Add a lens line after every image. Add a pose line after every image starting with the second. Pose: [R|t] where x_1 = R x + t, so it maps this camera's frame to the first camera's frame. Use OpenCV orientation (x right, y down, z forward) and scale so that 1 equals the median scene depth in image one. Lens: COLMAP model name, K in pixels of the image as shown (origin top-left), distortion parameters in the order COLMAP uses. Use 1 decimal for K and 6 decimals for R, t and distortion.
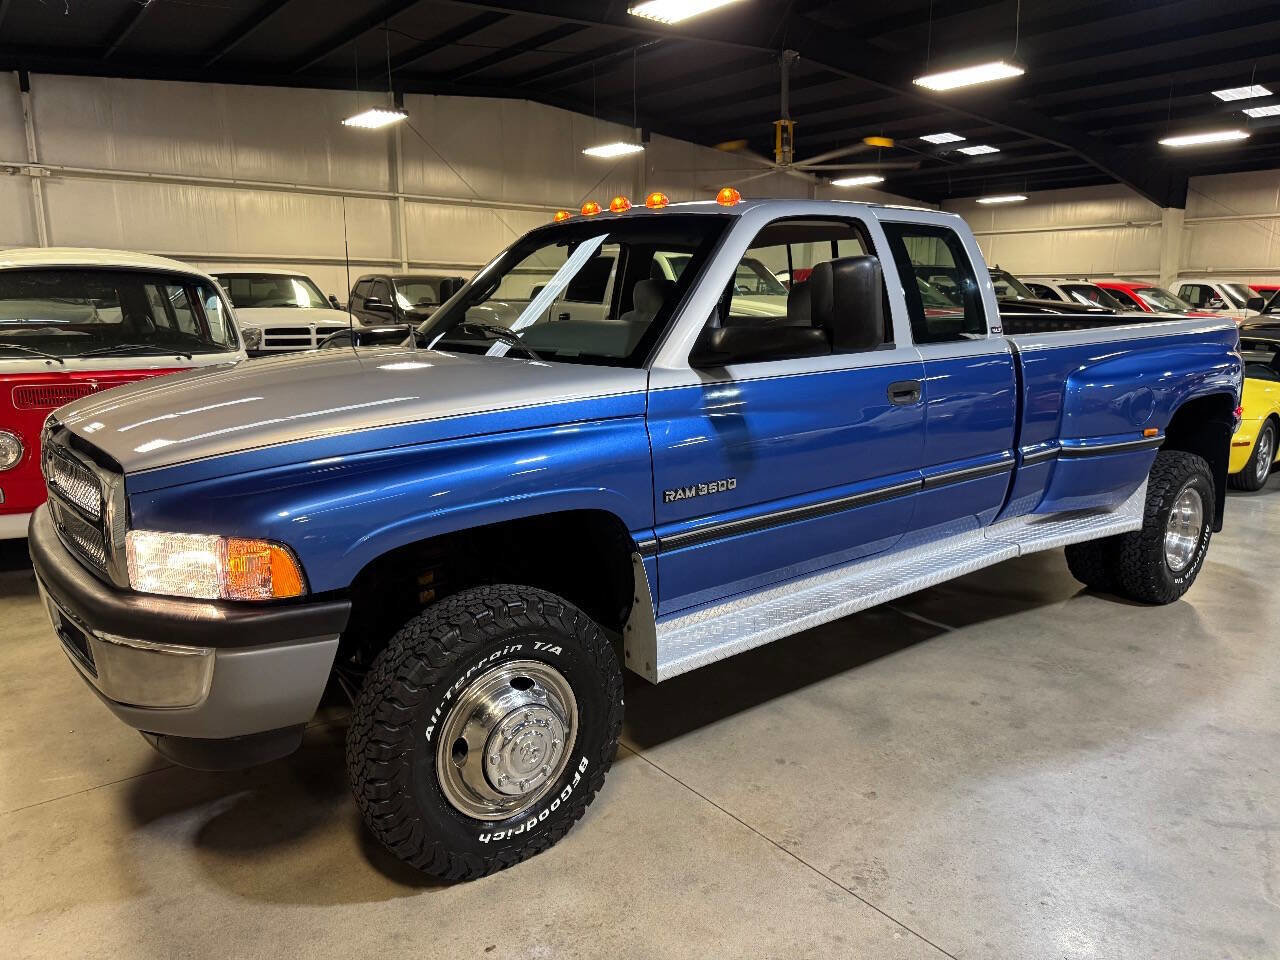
lens RADIAL K [[907.6, 0, 638.3], [0, 907.6, 491.6], [0, 0, 1]] dist [0.033401, -0.044048]
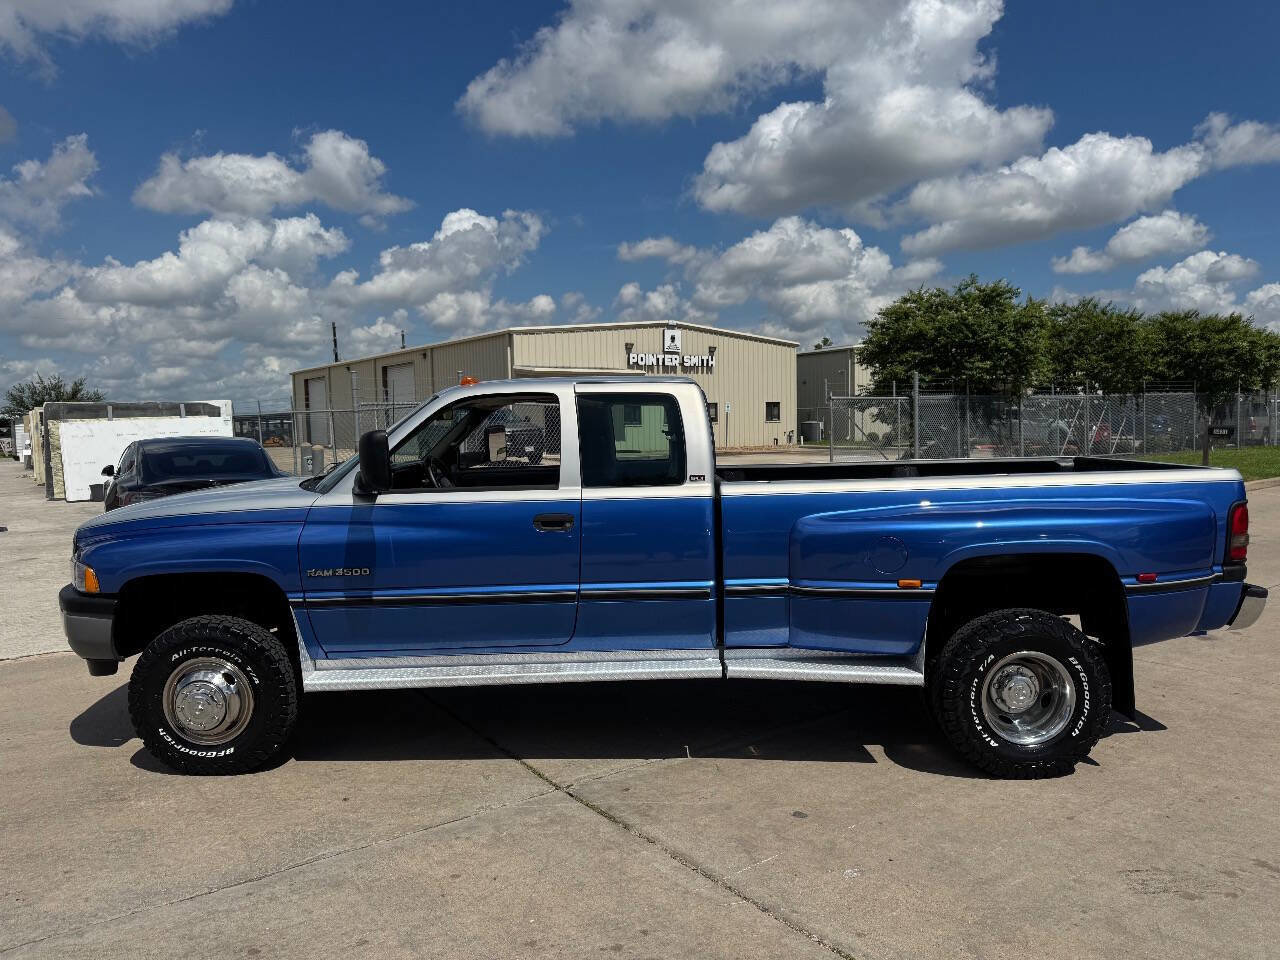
lens RADIAL K [[907.6, 0, 643.4], [0, 907.6, 488.7], [0, 0, 1]] dist [0.033401, -0.044048]
pose [[0.780769, 0.036131, -0.623774, 1.211012], [-0.119888, 0.988440, -0.092809, -0.051345], [0.613210, 0.147245, 0.776075, 0.058981]]
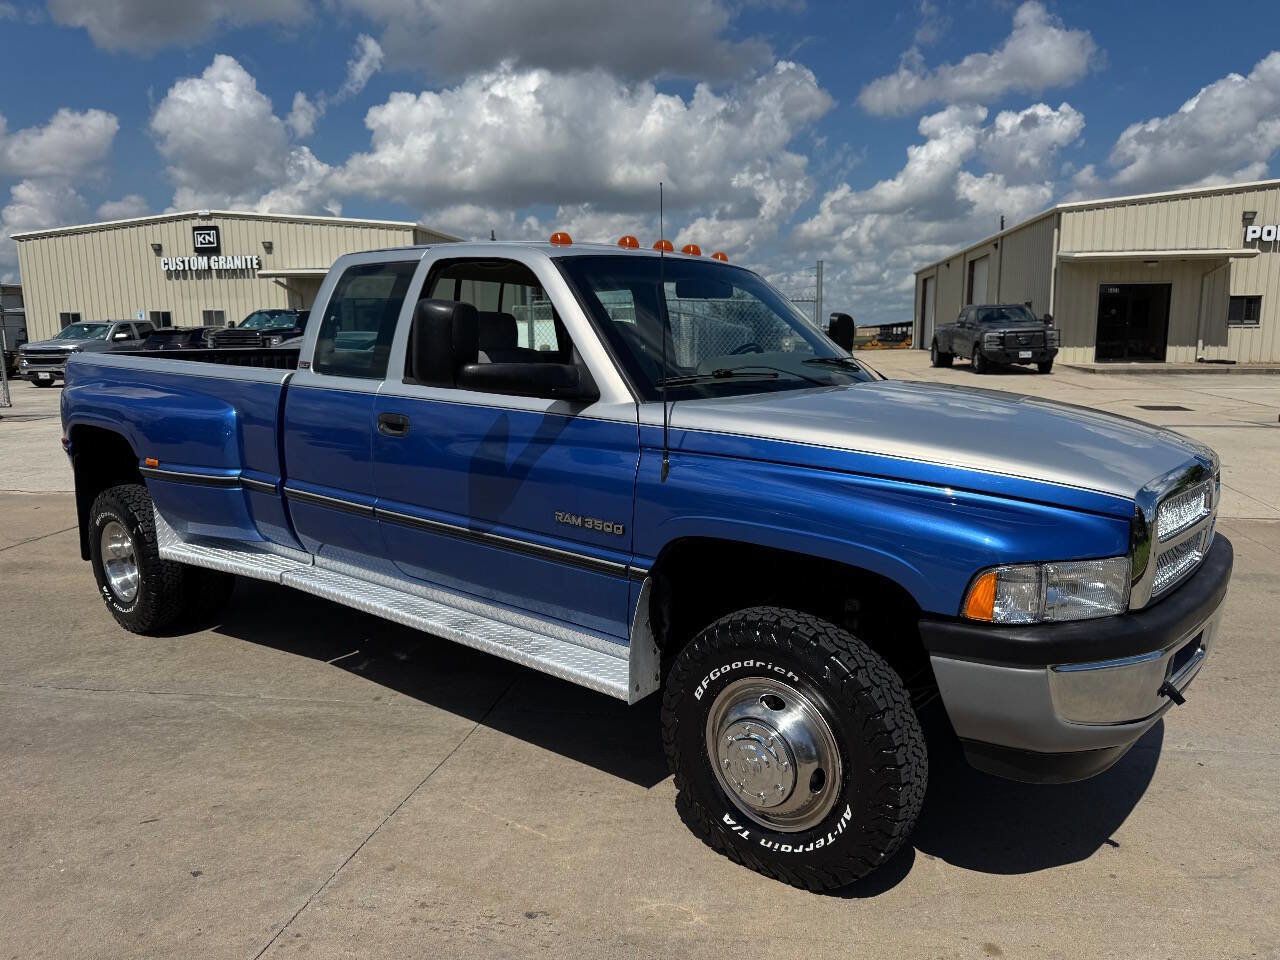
lens RADIAL K [[907.6, 0, 631.9], [0, 907.6, 489.2], [0, 0, 1]] dist [0.033401, -0.044048]
pose [[0.113772, 0.168660, -0.979086, 1.804466], [-0.203328, 0.968579, 0.143223, -0.473172], [0.972478, 0.182780, 0.144491, 2.201587]]
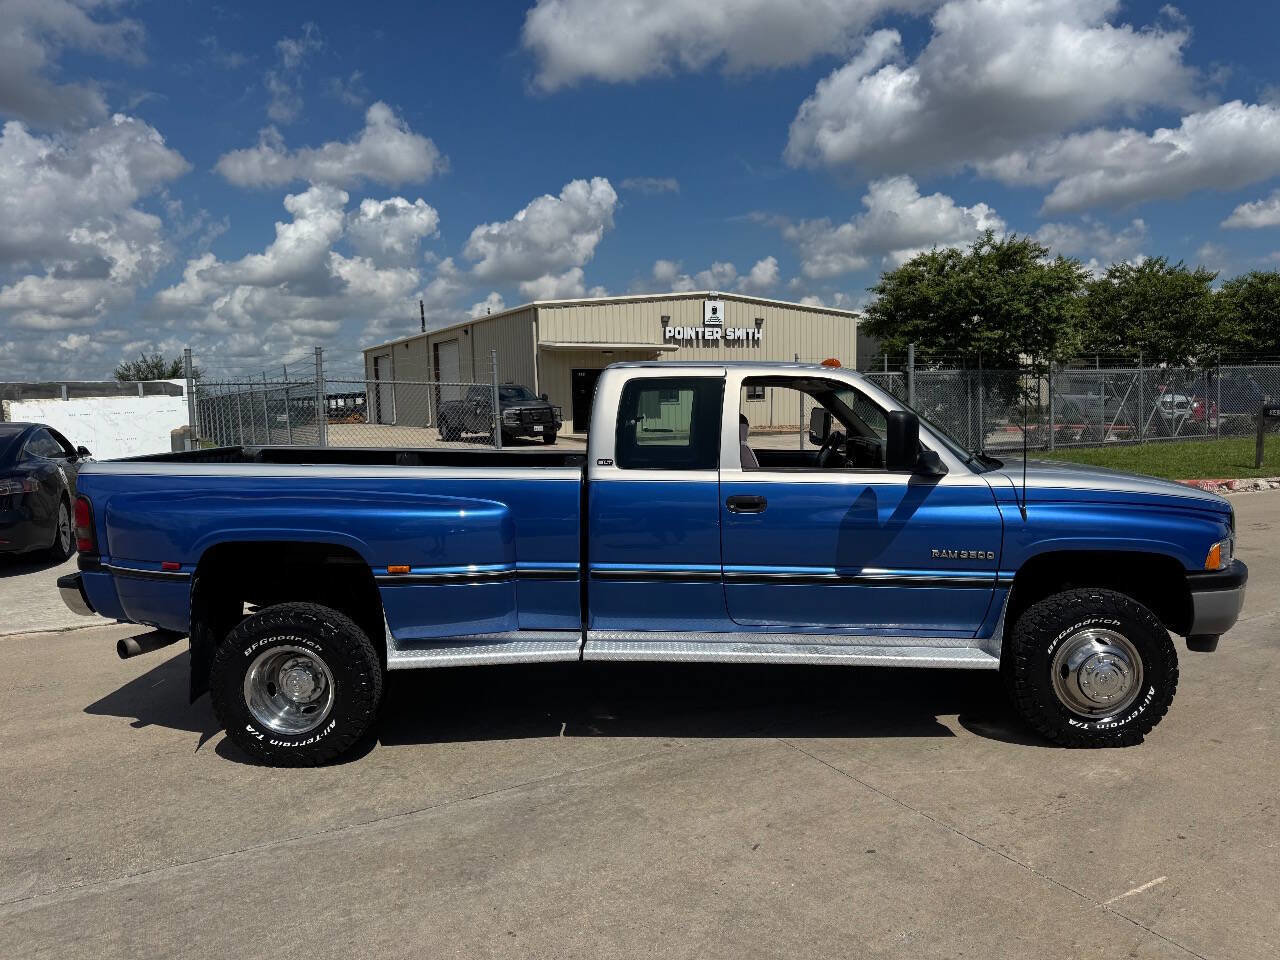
lens RADIAL K [[907.6, 0, 641.7], [0, 907.6, 488.2], [0, 0, 1]] dist [0.033401, -0.044048]
pose [[0.693989, 0.060965, -0.717399, 1.576521], [-0.138516, 0.989100, -0.049942, -0.277805], [0.706535, 0.134031, 0.694870, 1.051679]]
